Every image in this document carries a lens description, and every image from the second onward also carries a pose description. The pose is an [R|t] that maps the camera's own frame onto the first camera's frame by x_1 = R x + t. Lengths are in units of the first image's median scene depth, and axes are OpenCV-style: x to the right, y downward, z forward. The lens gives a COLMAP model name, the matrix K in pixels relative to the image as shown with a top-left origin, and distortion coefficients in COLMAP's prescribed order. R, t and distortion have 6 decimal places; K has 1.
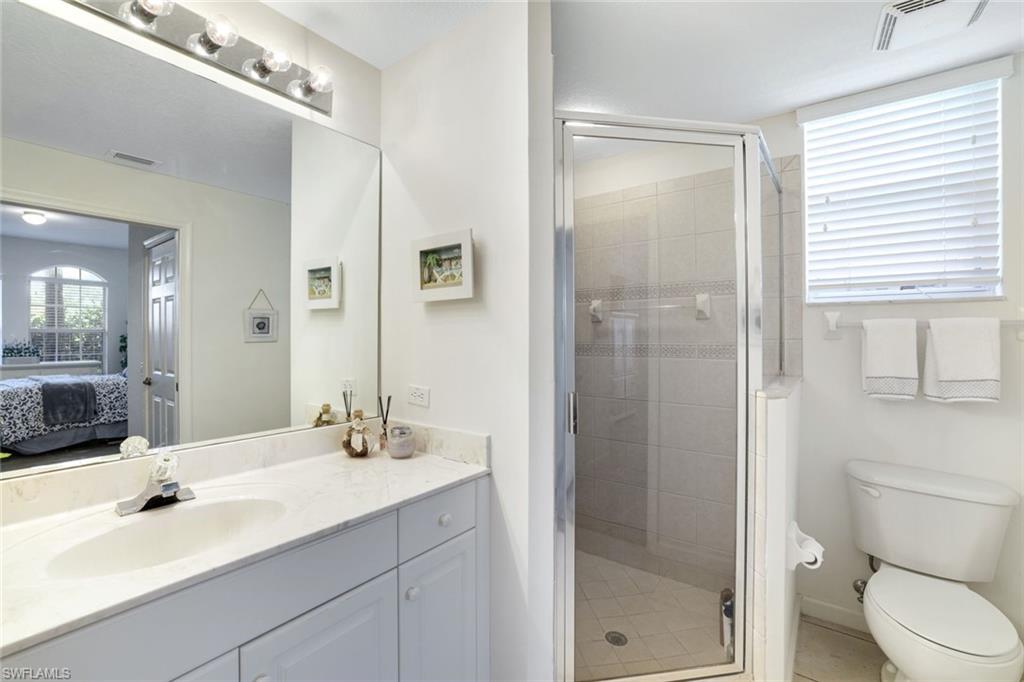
lens RADIAL K [[441.9, 0, 507.8], [0, 441.9, 339.2], [0, 0, 1]] dist [-0.046563, 0.015683]
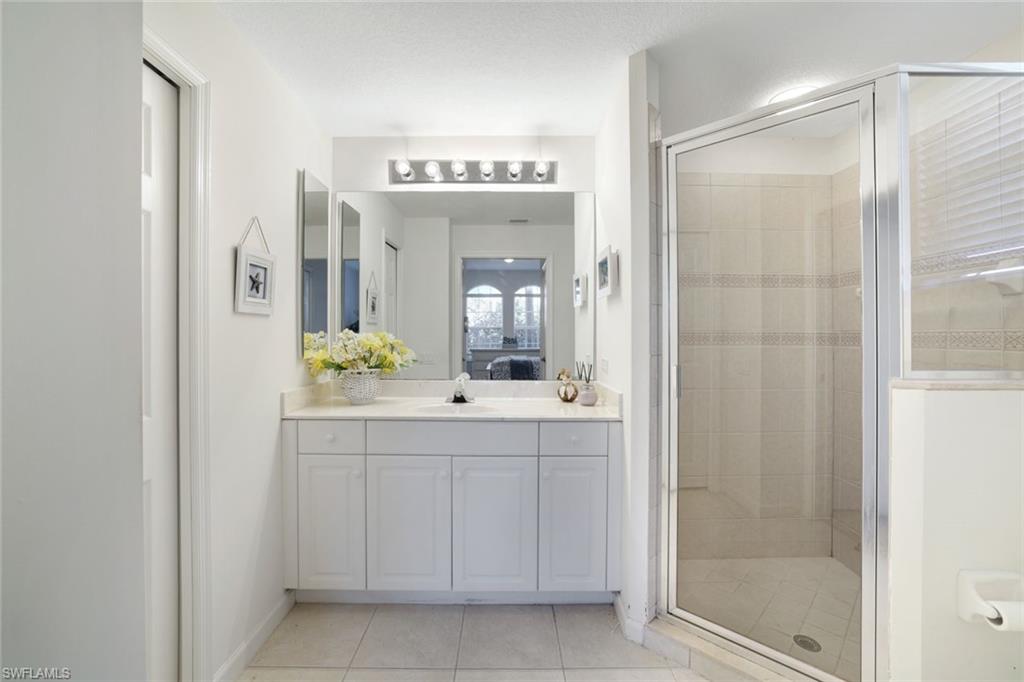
lens RADIAL K [[441.9, 0, 507.8], [0, 441.9, 339.2], [0, 0, 1]] dist [-0.046563, 0.015683]
pose [[0.605052, 0.009595, -0.796128, 0.772886], [-0.004679, 0.999953, 0.008495, 0.036788], [0.796172, -0.001415, 0.605069, -0.102817]]
